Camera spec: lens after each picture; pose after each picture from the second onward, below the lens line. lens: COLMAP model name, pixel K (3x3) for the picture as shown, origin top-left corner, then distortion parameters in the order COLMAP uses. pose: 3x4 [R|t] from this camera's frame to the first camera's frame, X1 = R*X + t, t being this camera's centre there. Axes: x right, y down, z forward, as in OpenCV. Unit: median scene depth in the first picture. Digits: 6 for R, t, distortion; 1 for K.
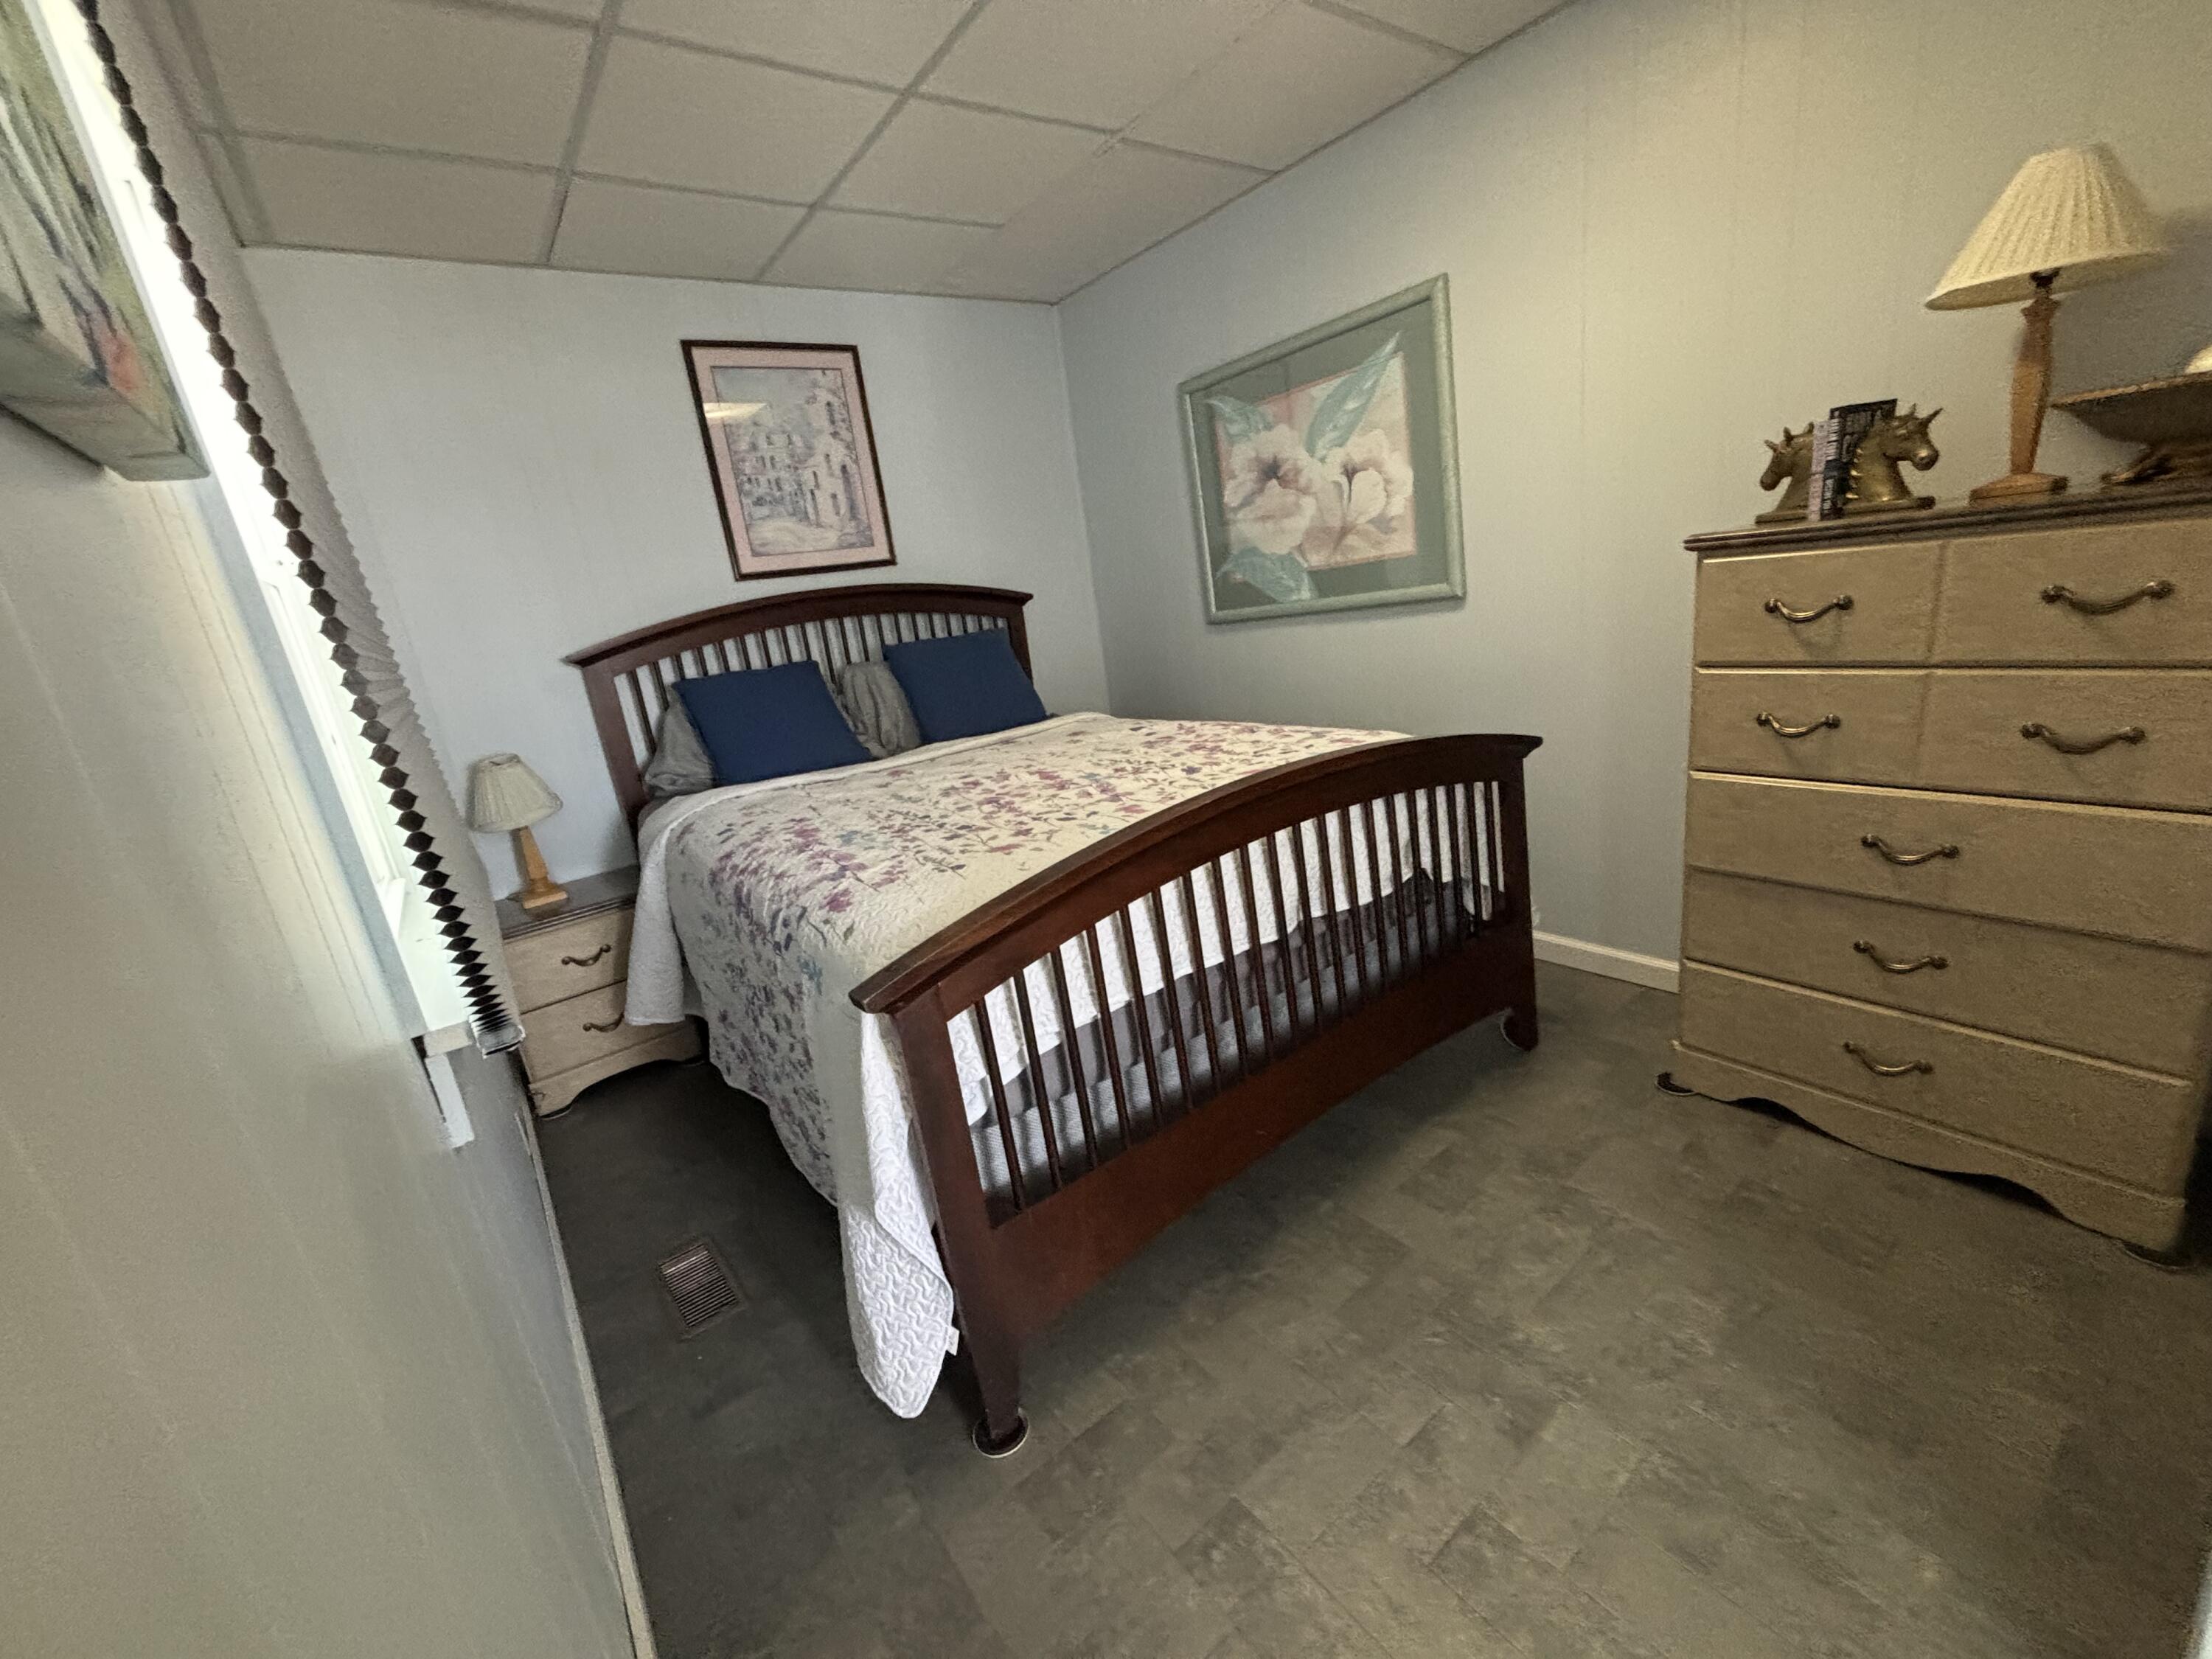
lens RADIAL K [[888.2, 0, 1100.4], [0, 888.2, 833.9], [0, 0, 1]] dist [0.001480, -0.001999]
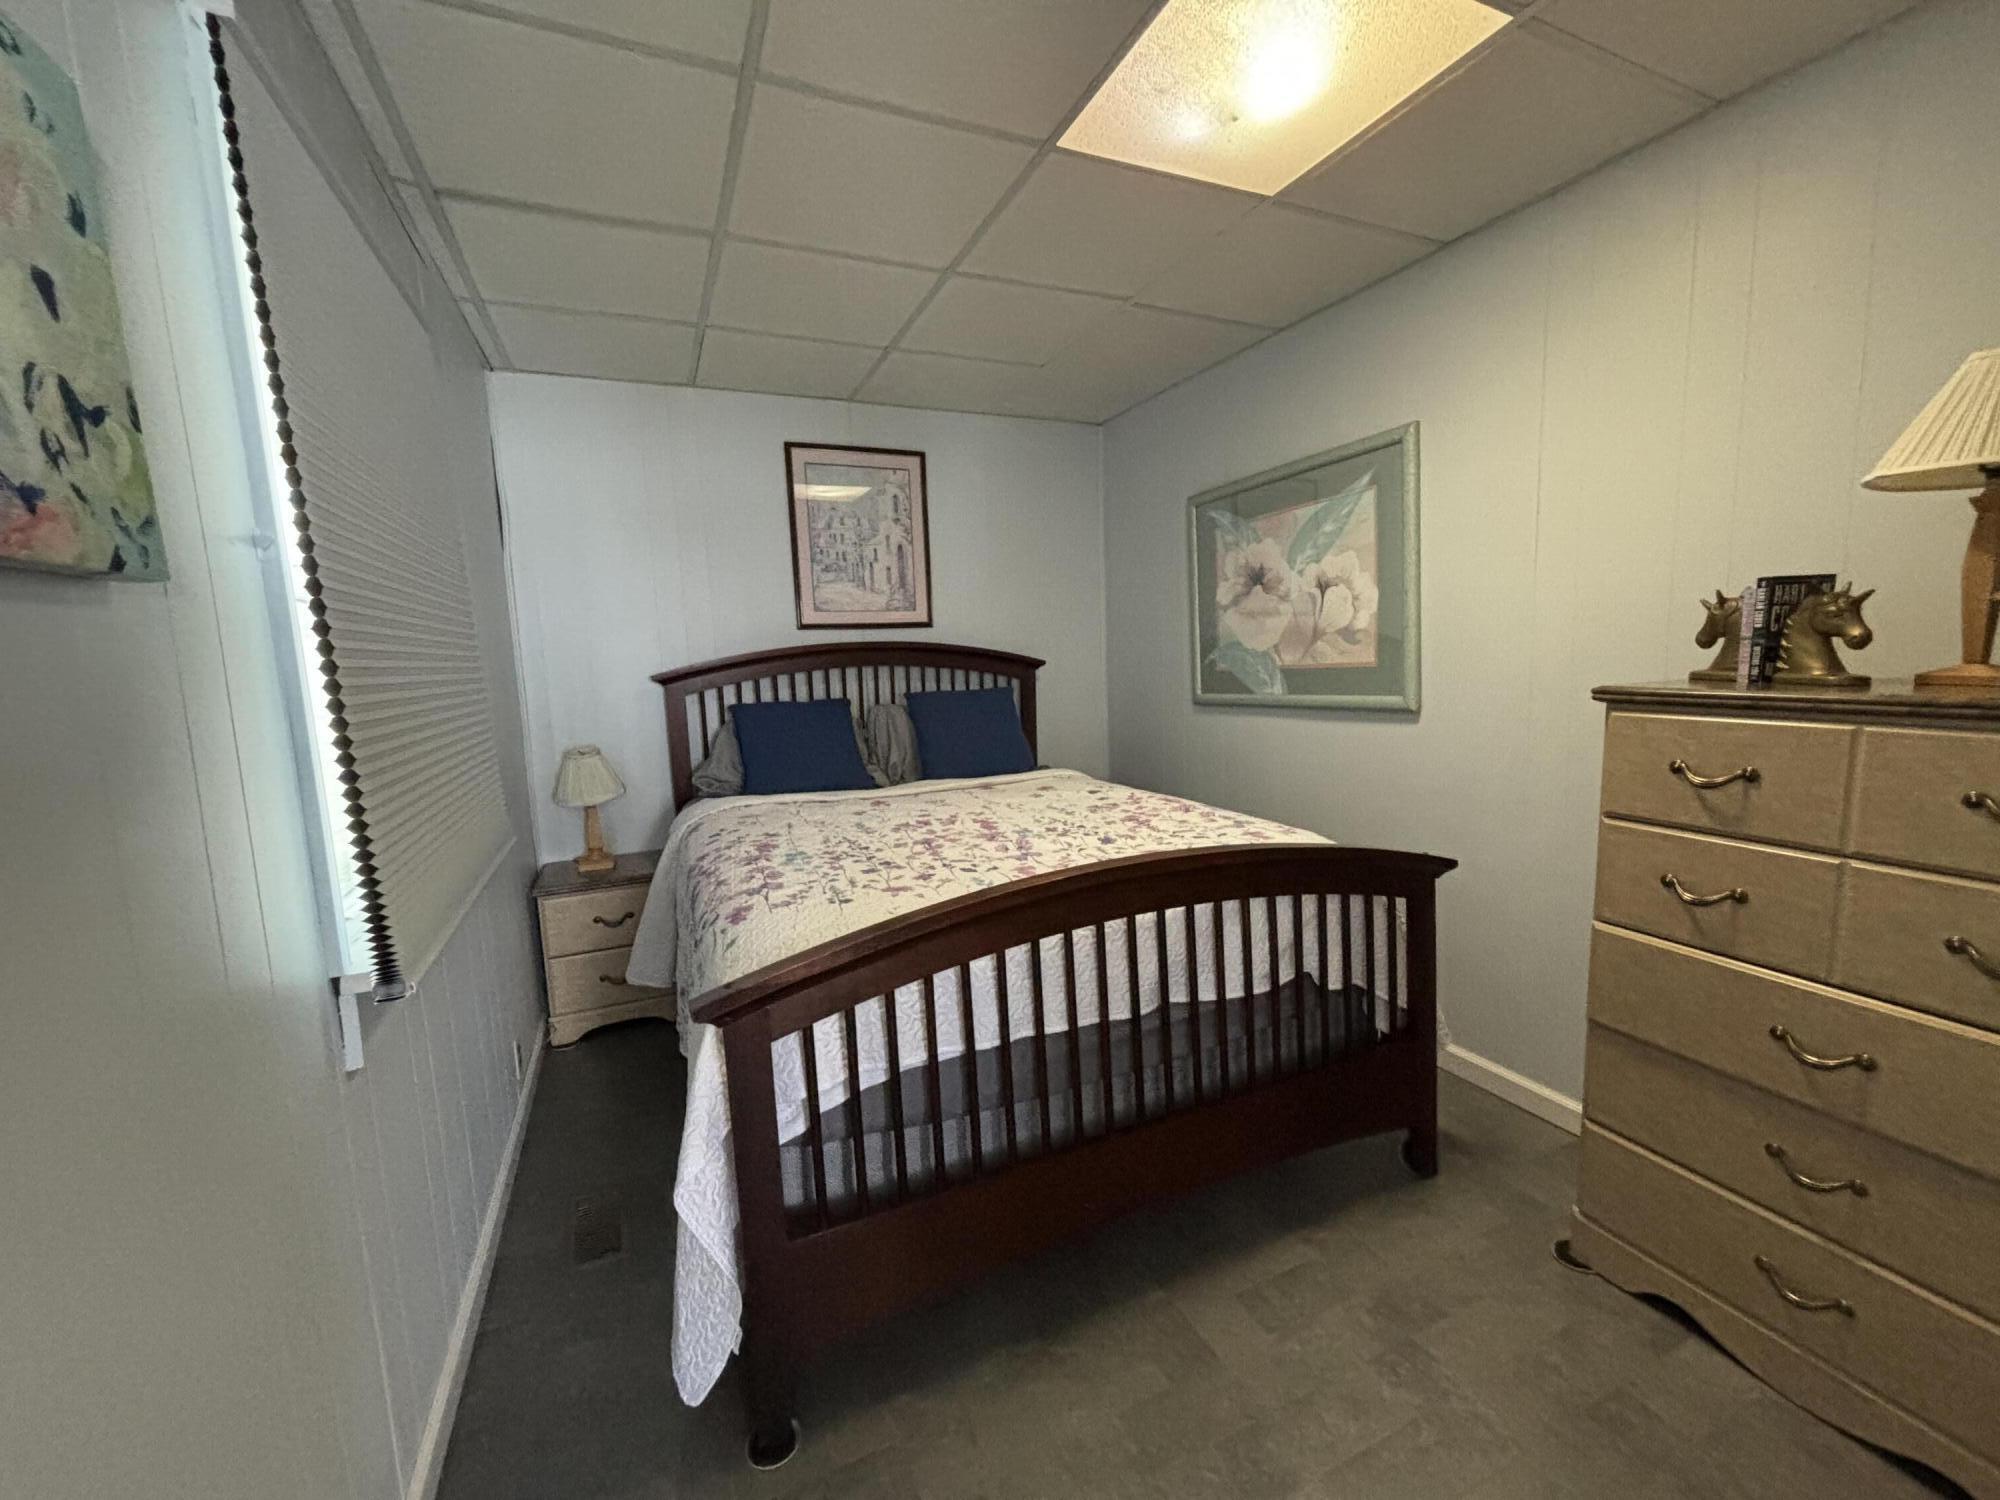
lens RADIAL K [[803.1, 0, 1012.4], [0, 803.1, 755.3], [0, 0, 1]] dist [0.001480, -0.001999]
pose [[0.971004, 0.124626, -0.204009, 0.177627], [-0.149225, 0.982671, -0.109955, -0.050084], [0.186770, 0.137210, 0.972775, 0.003659]]
